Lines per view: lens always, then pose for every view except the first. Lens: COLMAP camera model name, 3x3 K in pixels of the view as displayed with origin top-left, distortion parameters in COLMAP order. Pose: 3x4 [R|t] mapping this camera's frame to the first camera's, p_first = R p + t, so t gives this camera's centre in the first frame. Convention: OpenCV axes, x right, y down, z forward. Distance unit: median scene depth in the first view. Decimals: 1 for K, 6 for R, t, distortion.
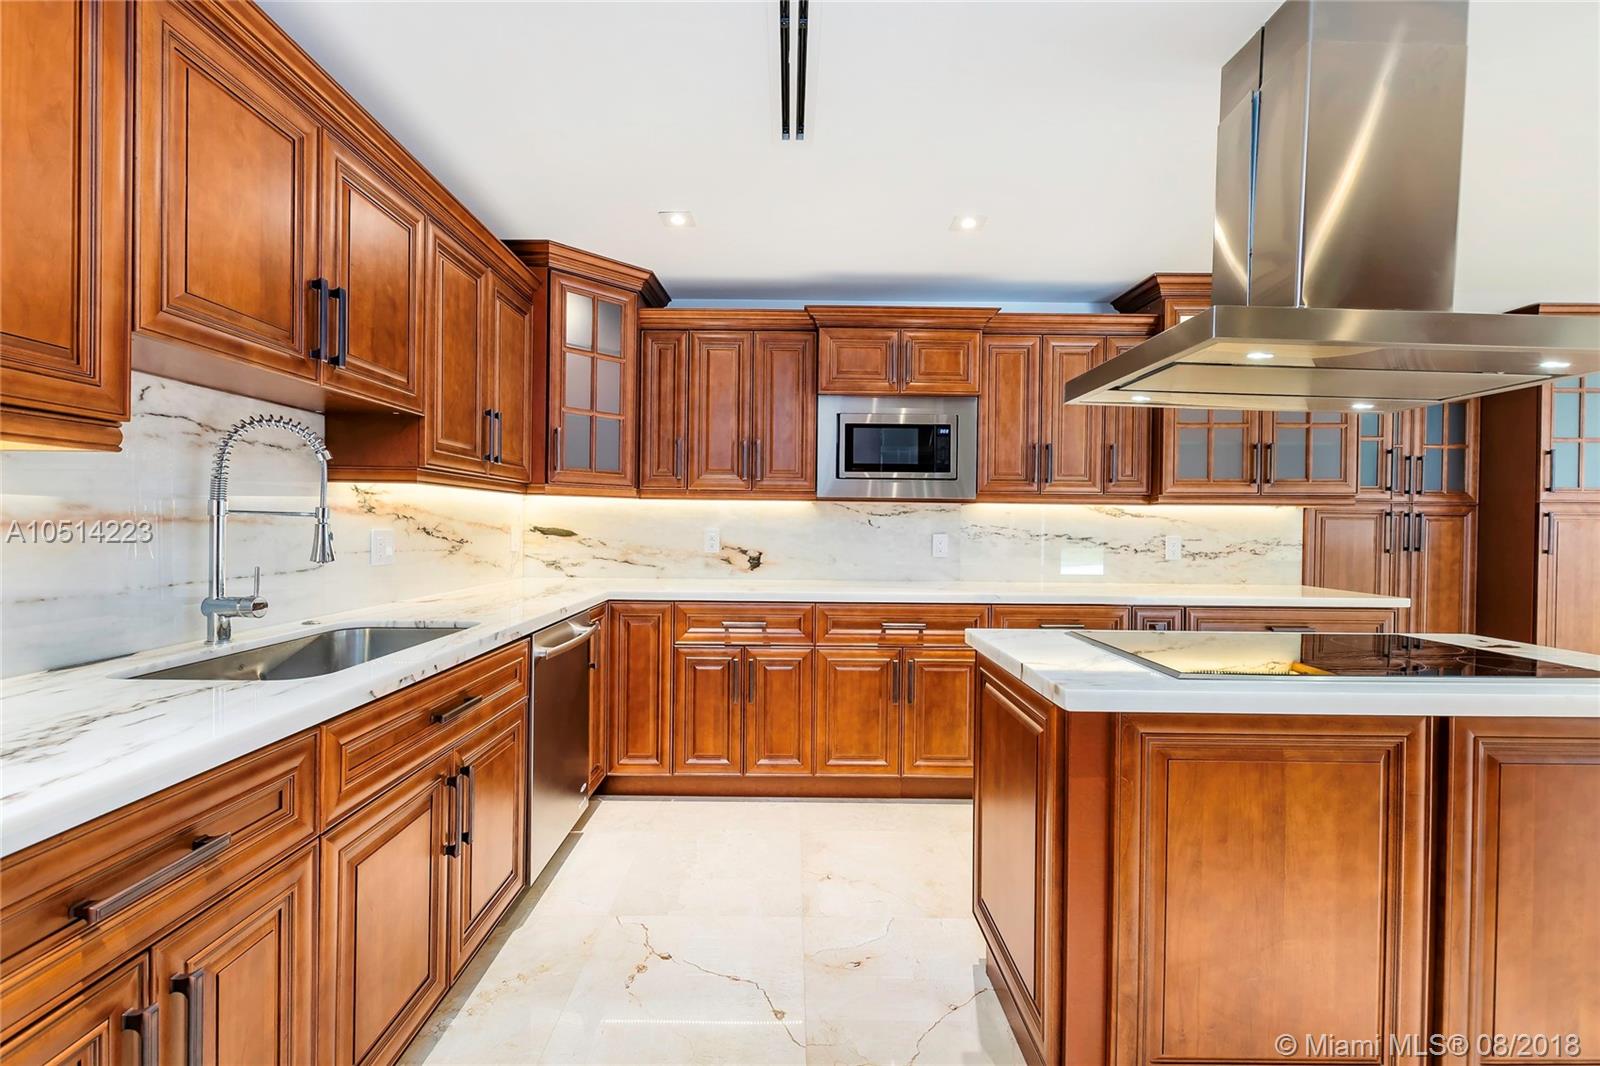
lens RADIAL K [[691.4, 0, 810.1], [0, 691.4, 534.6], [0, 0, 1]] dist [0.006714, -0.003798]
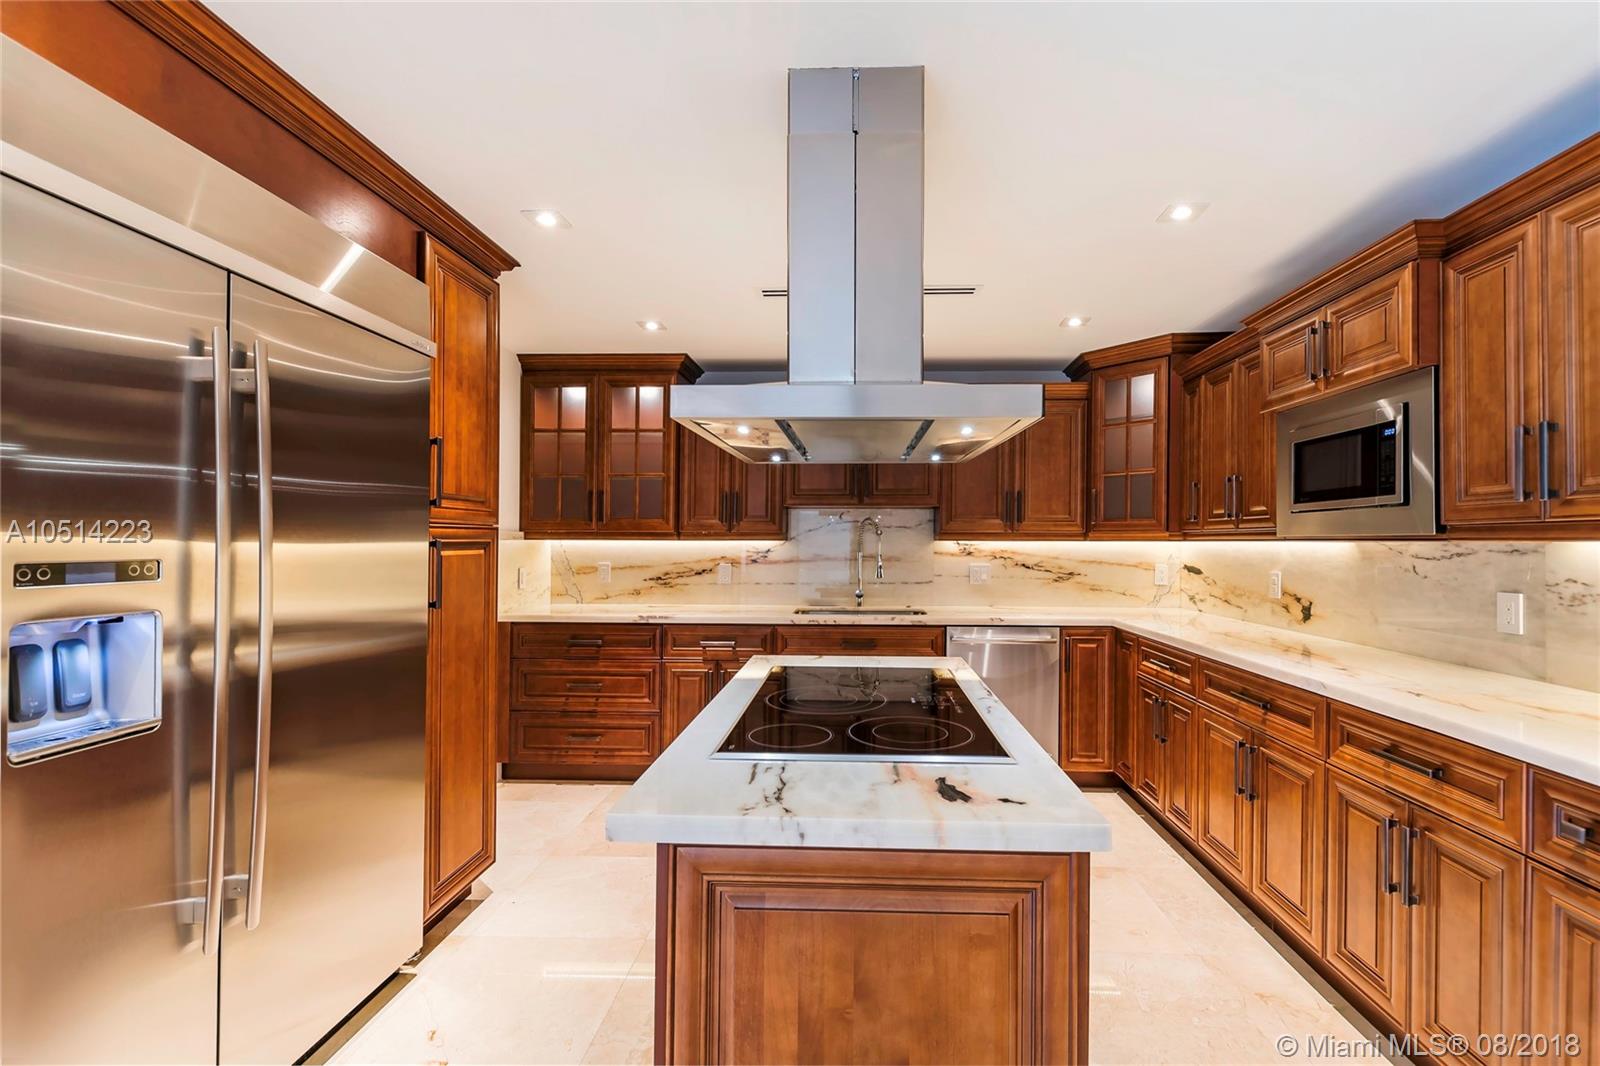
lens RADIAL K [[710.4, 0, 828.2], [0, 710.4, 544.5], [0, 0, 1]] dist [0.000879, 0.000101]
pose [[-0.060623, -0.008120, -0.998128, 0.818716], [-0.021565, 0.999744, -0.006823, -0.024953], [0.997928, 0.021111, -0.060783, 0.471872]]
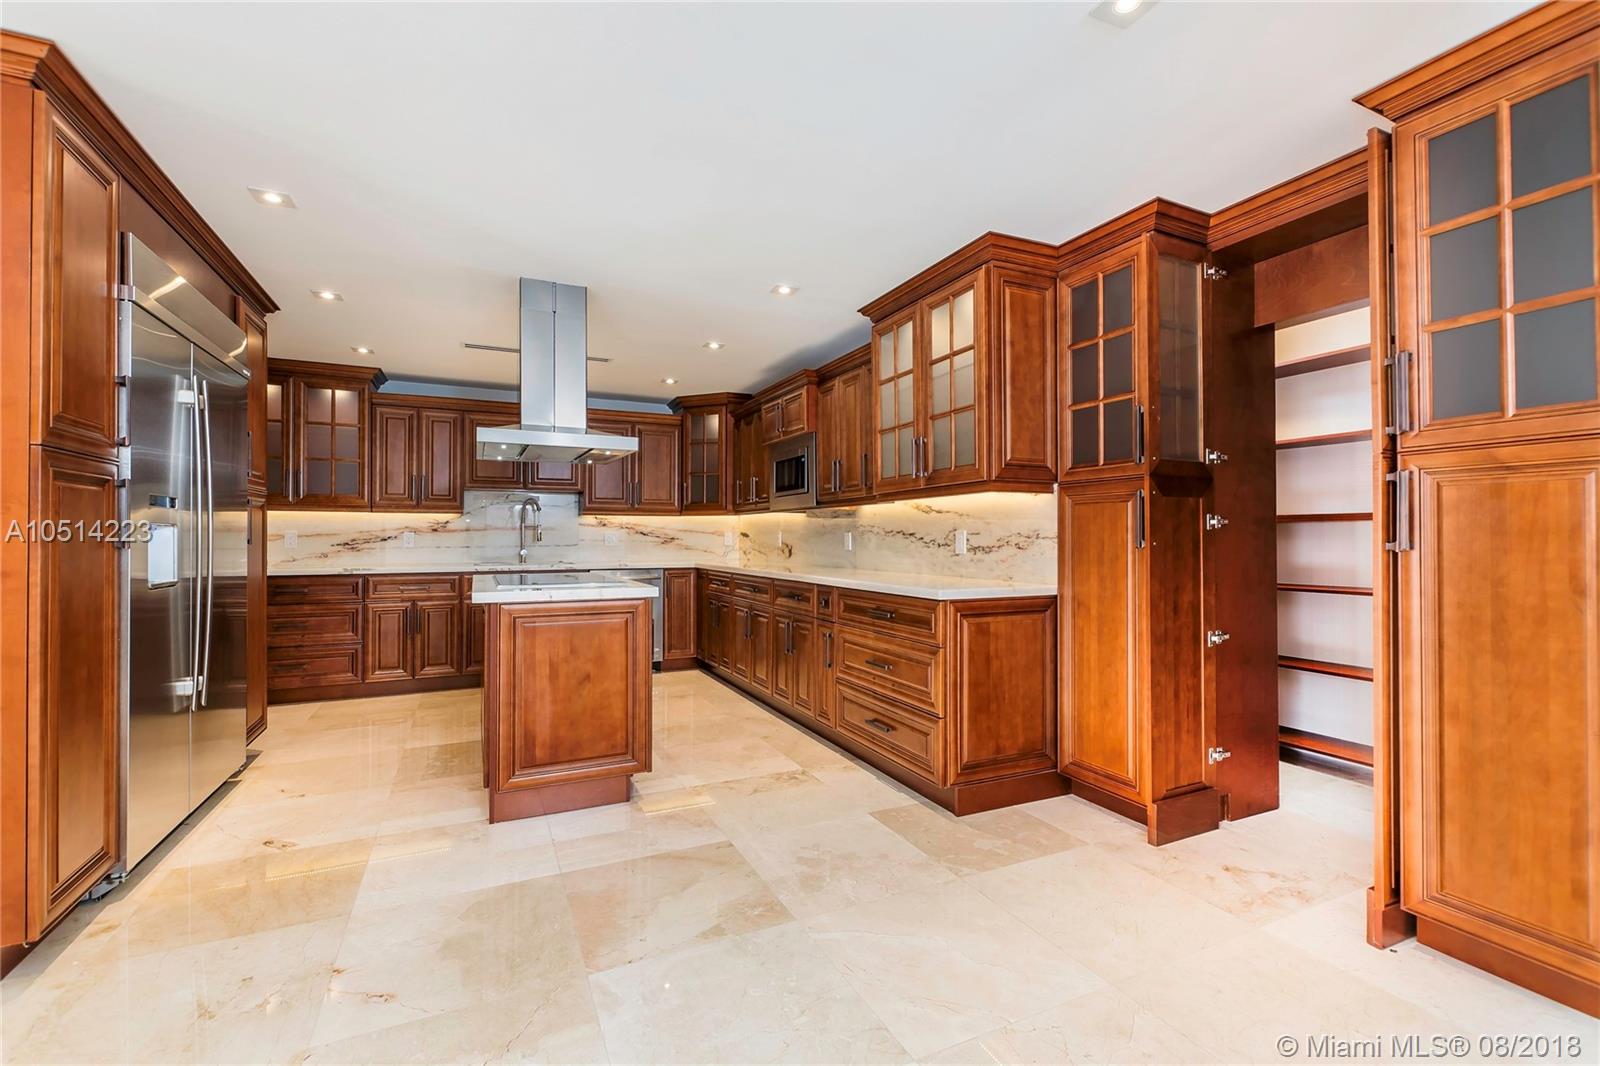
lens RADIAL K [[691.4, 0, 810.0], [0, 691.4, 531.4], [0, 0, 1]] dist [0.006714, -0.003798]
pose [[0.419268, -0.019228, -0.907659, 1.364452], [-0.010821, 0.999599, -0.026174, 0.032928], [0.907798, 0.020795, 0.418892, 0.383653]]
